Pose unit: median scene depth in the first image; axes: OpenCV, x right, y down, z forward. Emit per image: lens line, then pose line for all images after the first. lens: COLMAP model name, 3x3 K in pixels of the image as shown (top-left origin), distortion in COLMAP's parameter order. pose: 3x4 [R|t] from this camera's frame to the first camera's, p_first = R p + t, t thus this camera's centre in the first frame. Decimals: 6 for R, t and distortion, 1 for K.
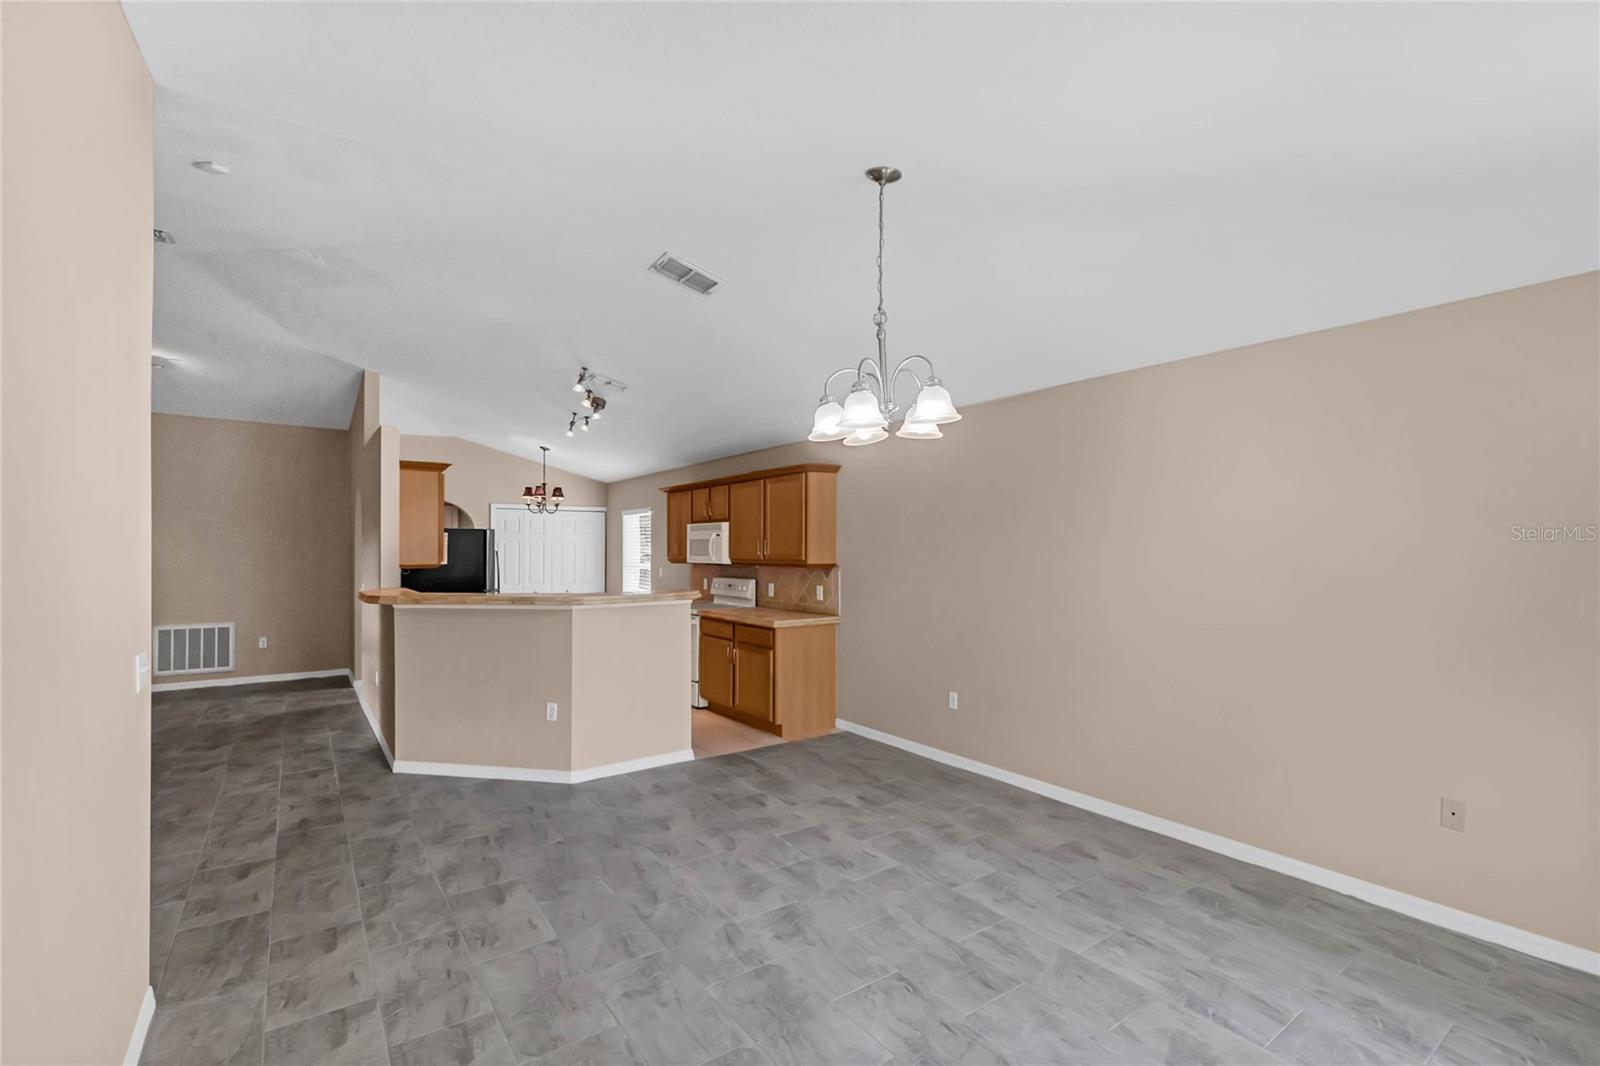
lens RADIAL K [[698.2, 0, 789.8], [0, 698.2, 565.6], [0, 0, 1]] dist [-0.005684, 0.001304]
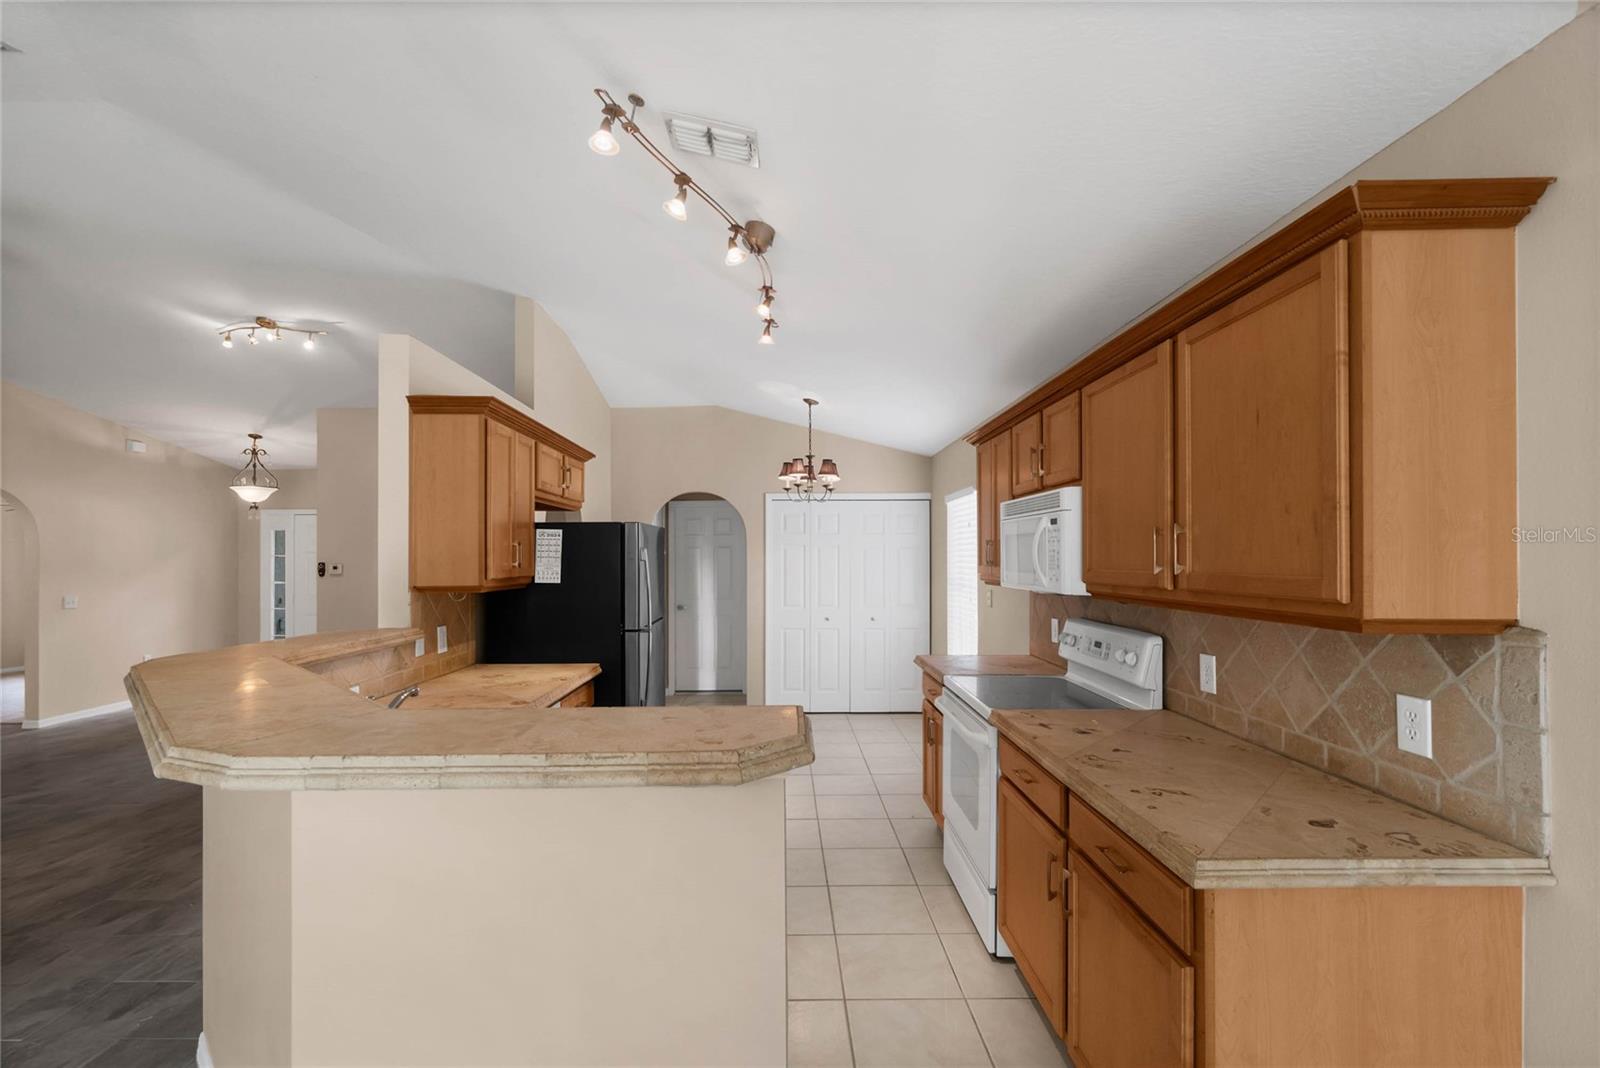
lens RADIAL K [[698.2, 0, 789.7], [0, 698.2, 538.0], [0, 0, 1]] dist [-0.005684, 0.001304]
pose [[0.823925, -0.015122, -0.566498, -0.000988], [-0.012413, 0.998922, -0.044719, -0.014381], [0.566563, 0.043877, 0.822849, 0.581928]]
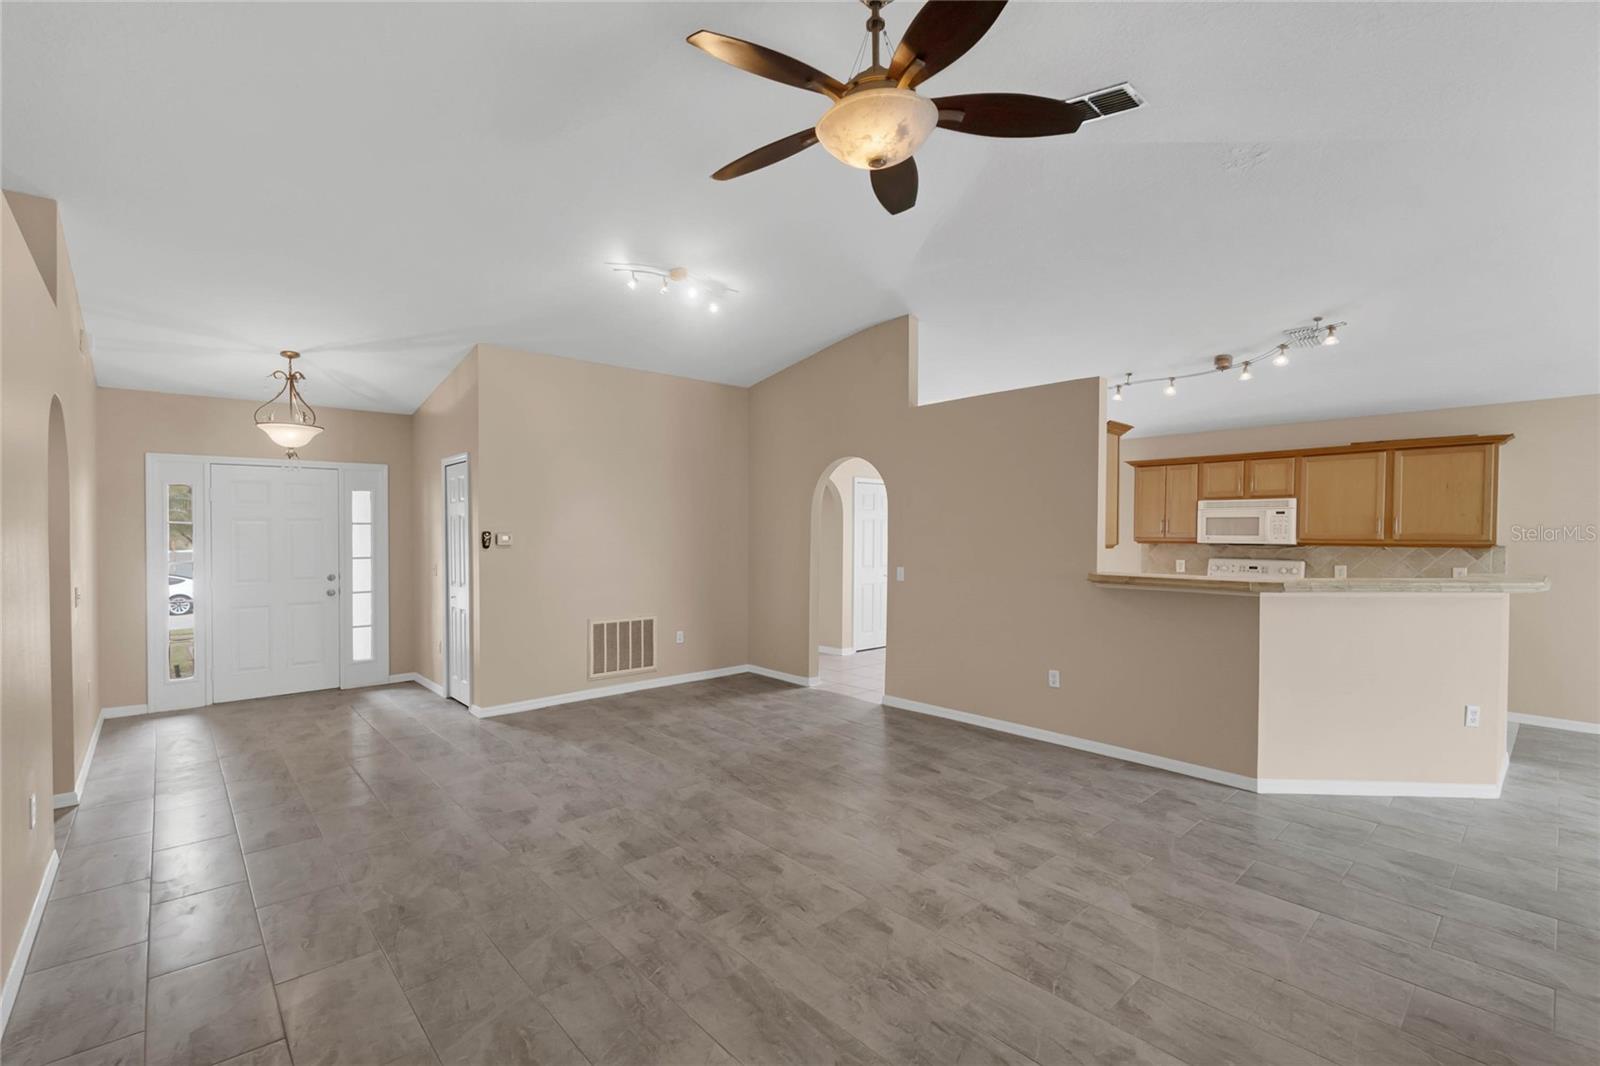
lens RADIAL K [[711.2, 0, 769.0], [0, 711.2, 529.6], [0, 0, 1]] dist [-0.003608, -0.000323]
pose [[0.993543, 0.004053, 0.113387, -0.869079], [-0.001046, 0.999647, -0.026561, 0.003860], [-0.113455, 0.026271, 0.993196, 0.152788]]
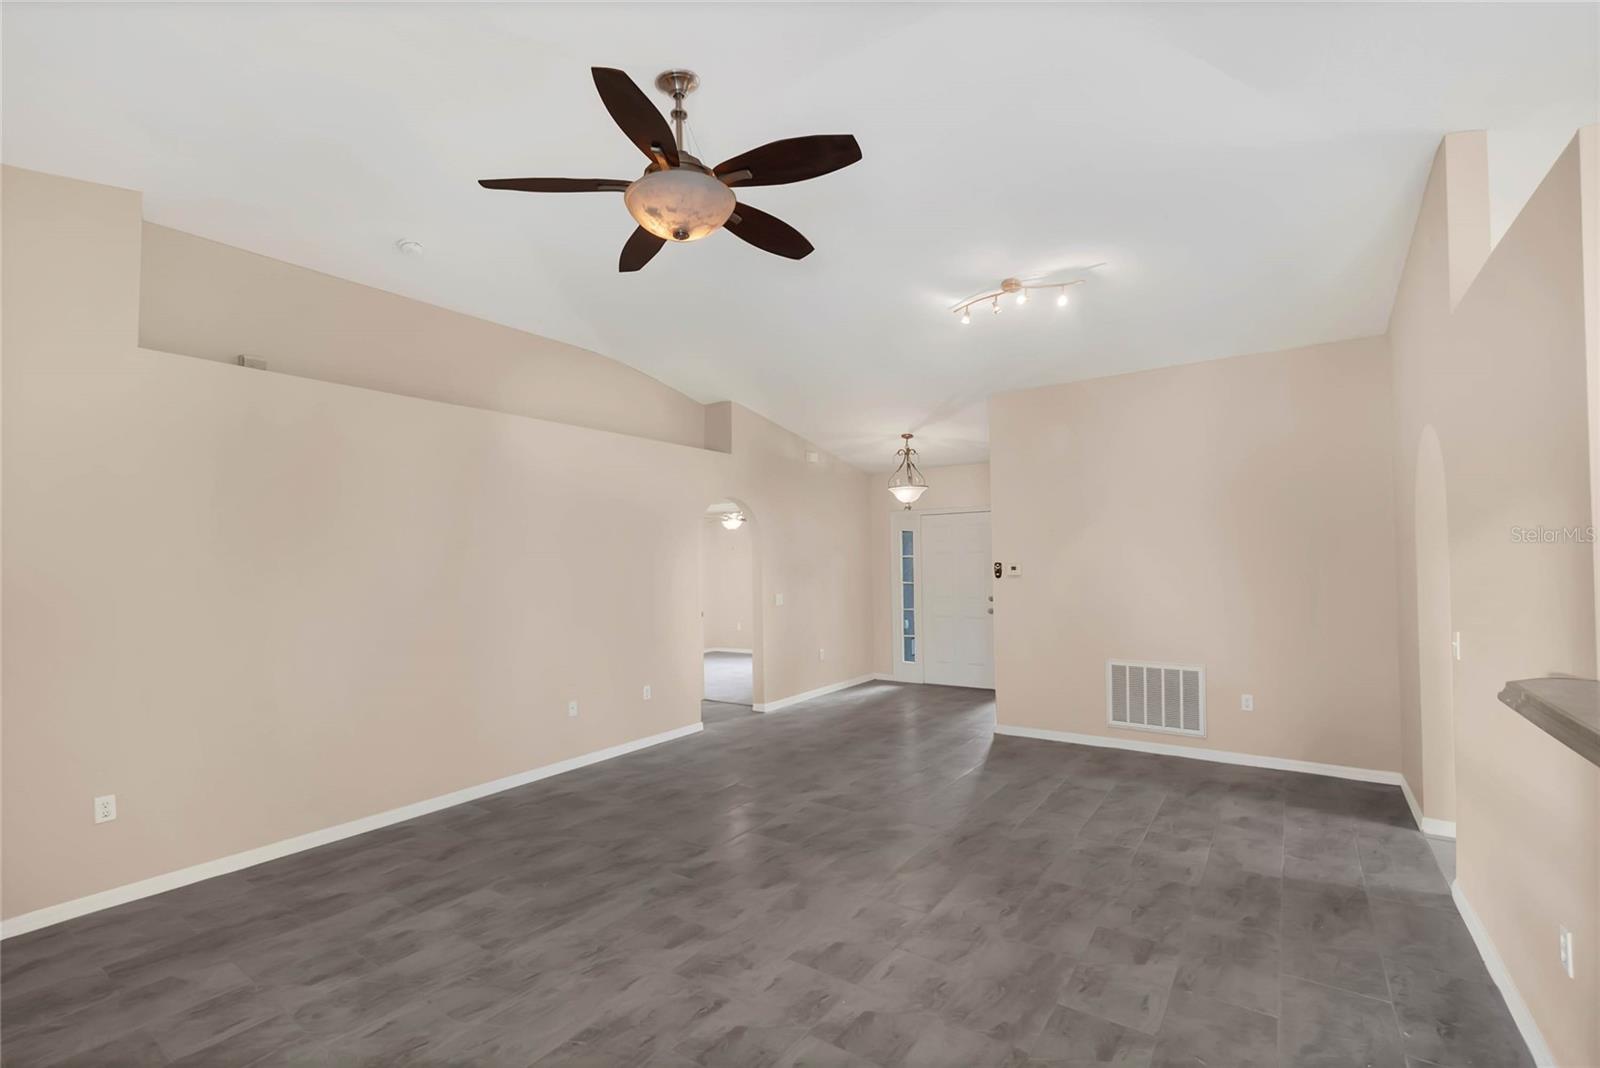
lens RADIAL K [[711.2, 0, 787.9], [0, 711.2, 529.3], [0, 0, 1]] dist [-0.003608, -0.000323]
pose [[0.328908, -0.043847, -0.943344, -0.331548], [-0.009913, 0.998706, -0.049876, -0.010068], [0.944310, 0.025756, 0.328048, 0.462681]]
